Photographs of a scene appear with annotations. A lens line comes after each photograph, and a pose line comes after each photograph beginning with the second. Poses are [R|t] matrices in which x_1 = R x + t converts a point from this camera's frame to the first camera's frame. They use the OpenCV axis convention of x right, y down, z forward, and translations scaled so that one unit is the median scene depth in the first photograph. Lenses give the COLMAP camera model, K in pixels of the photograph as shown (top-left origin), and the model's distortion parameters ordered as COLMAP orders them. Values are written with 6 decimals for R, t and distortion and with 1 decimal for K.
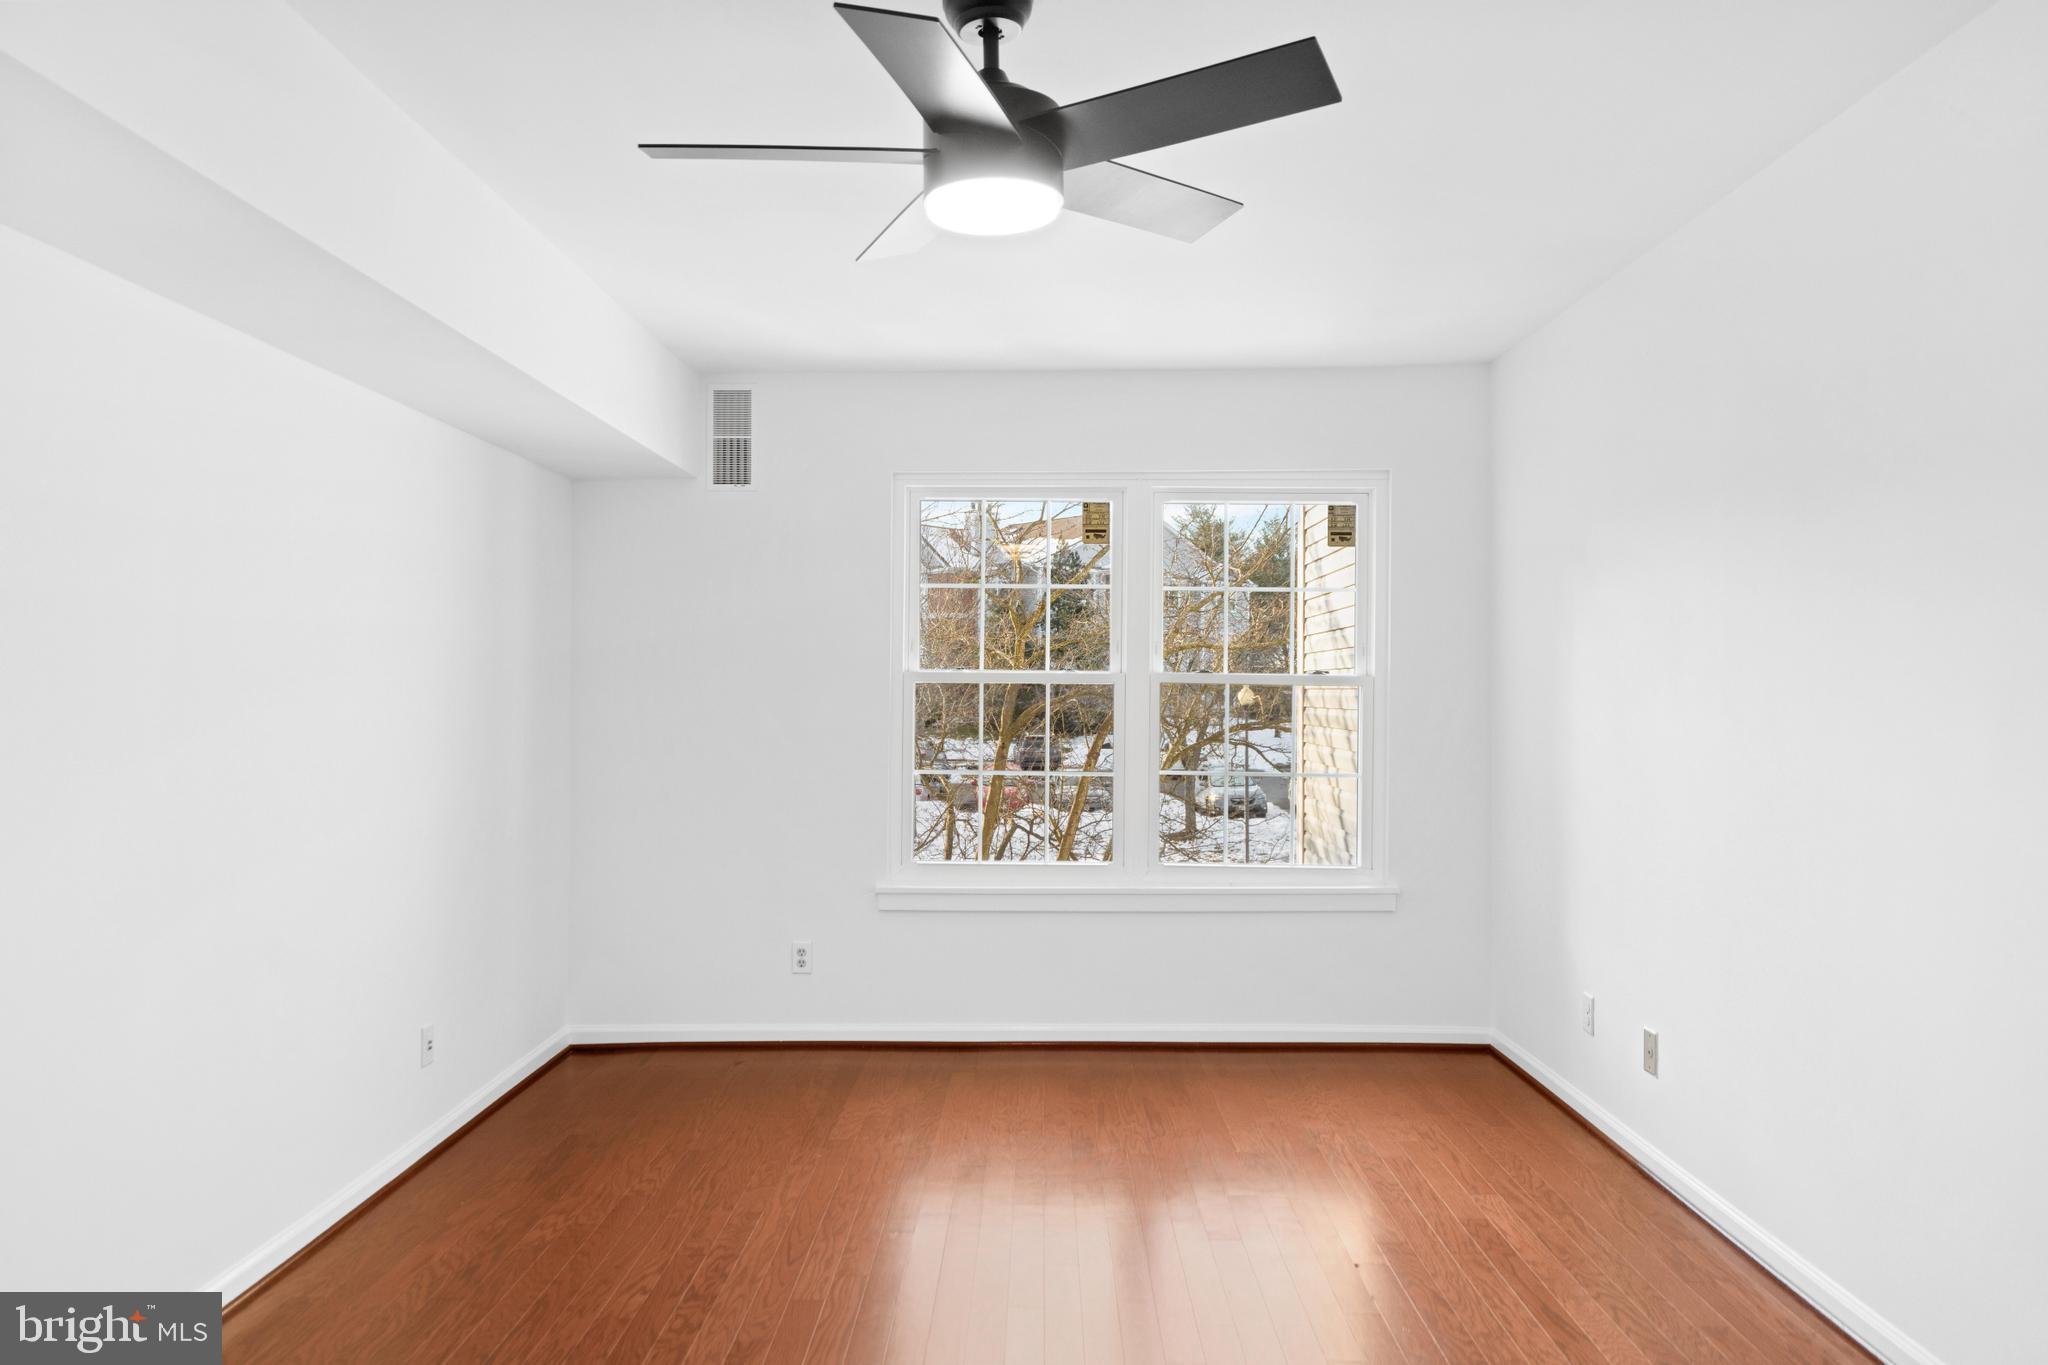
lens RADIAL K [[1276.3, 0, 1024.0], [0, 1276.3, 682.5], [0, 0, 1]] dist [0.038692, 0.000362]
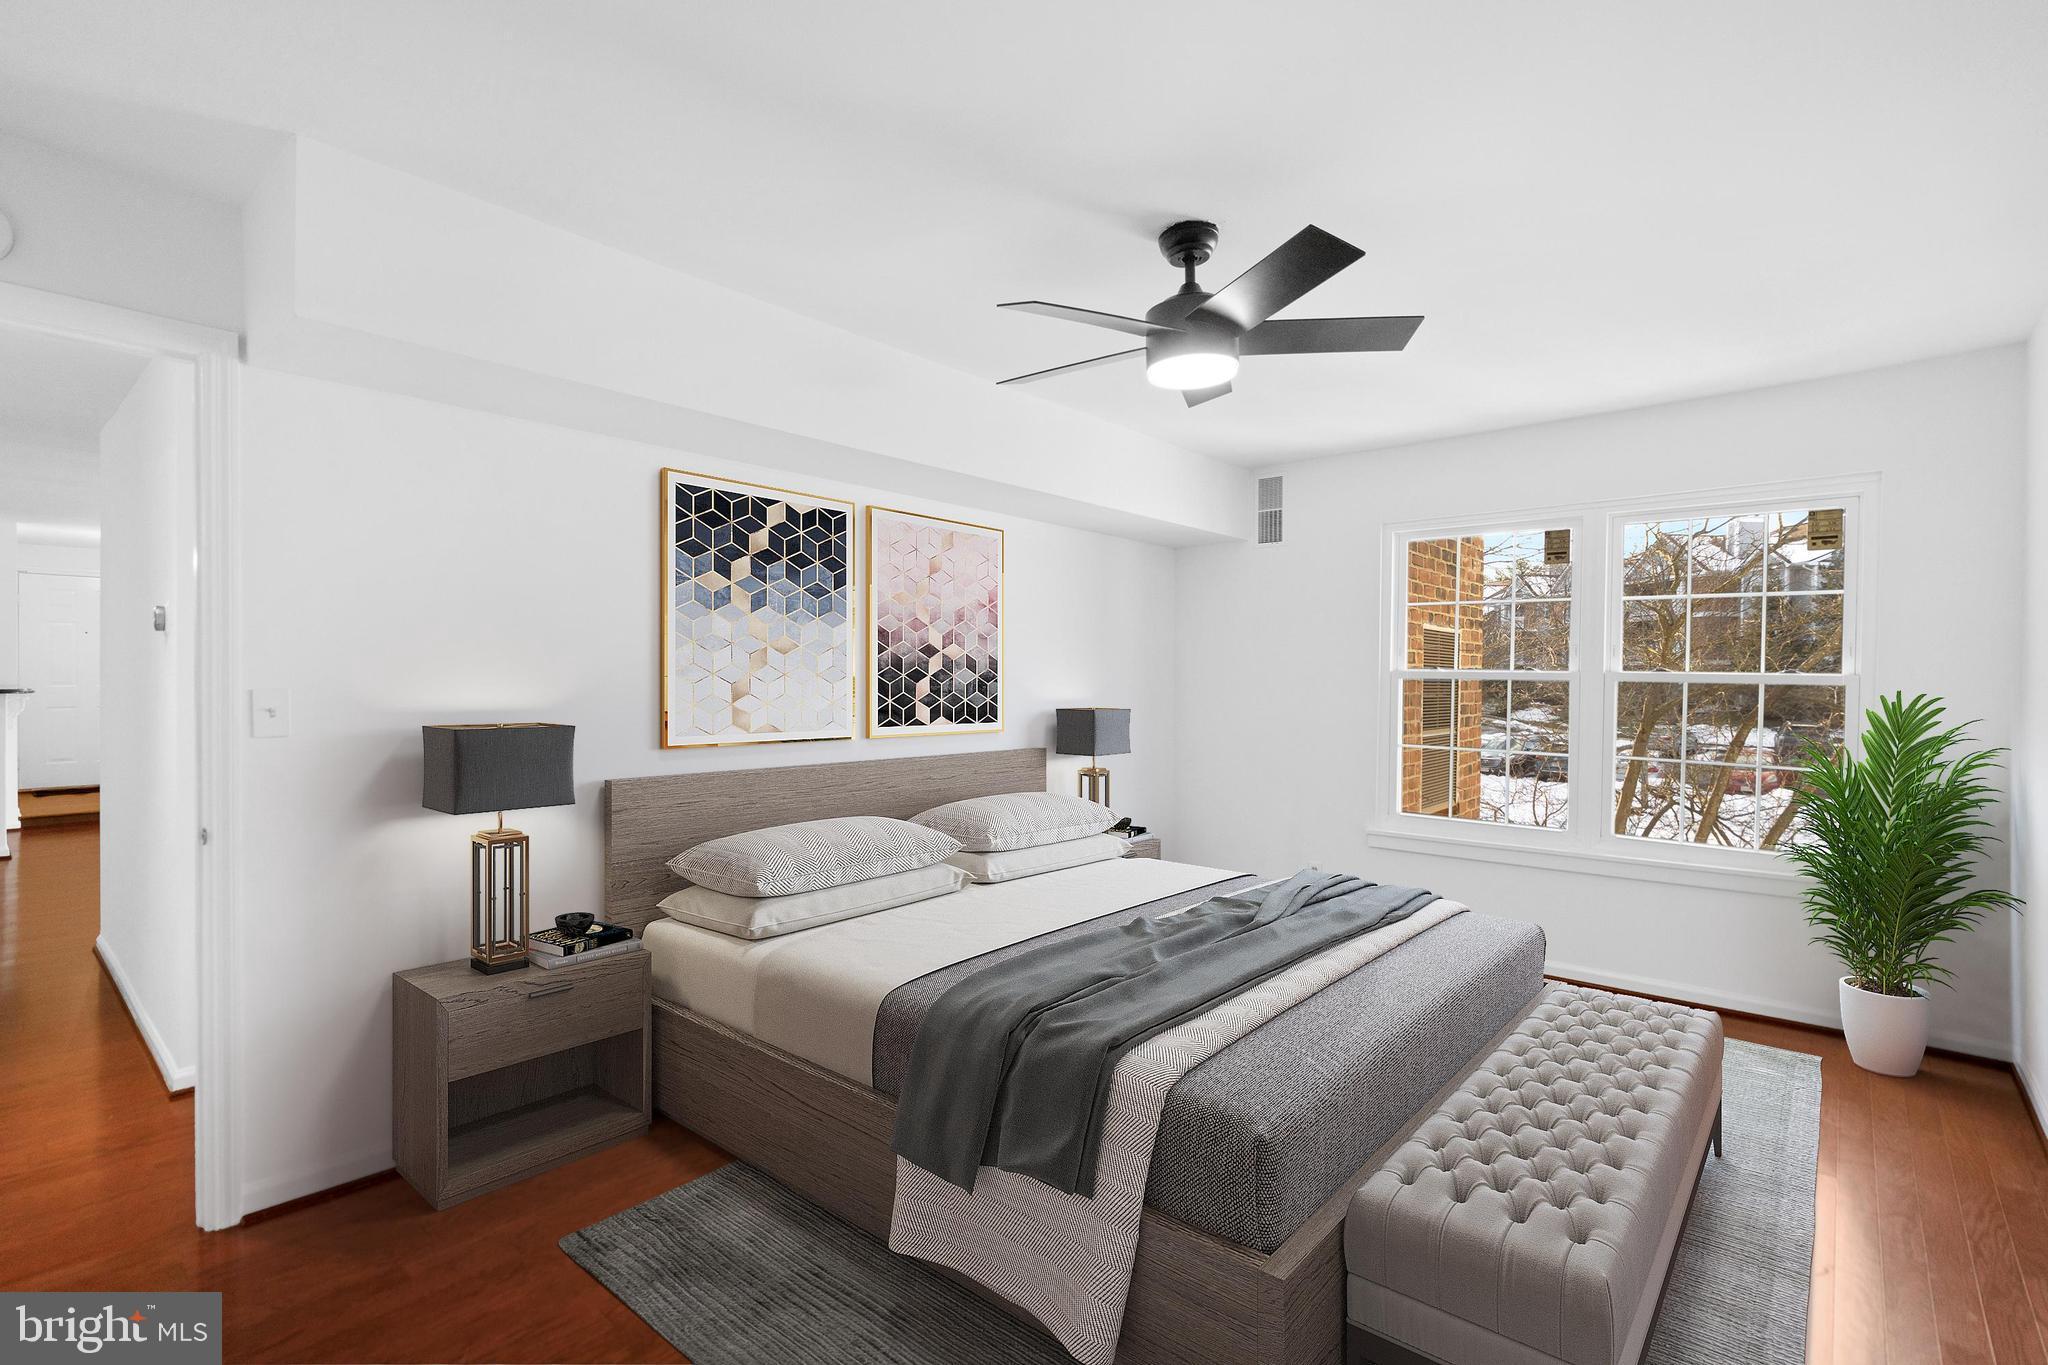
lens RADIAL K [[944.7, 0, 1024.0], [0, 944.7, 682.5], [0, 0, 1]] dist [-0.001850, -0.000224]
pose [[0.769991, 0.006181, -0.638025, 0.238683], [-0.005847, 0.999979, 0.002631, 0.003544], [0.638028, 0.001705, 0.770011, -0.006385]]
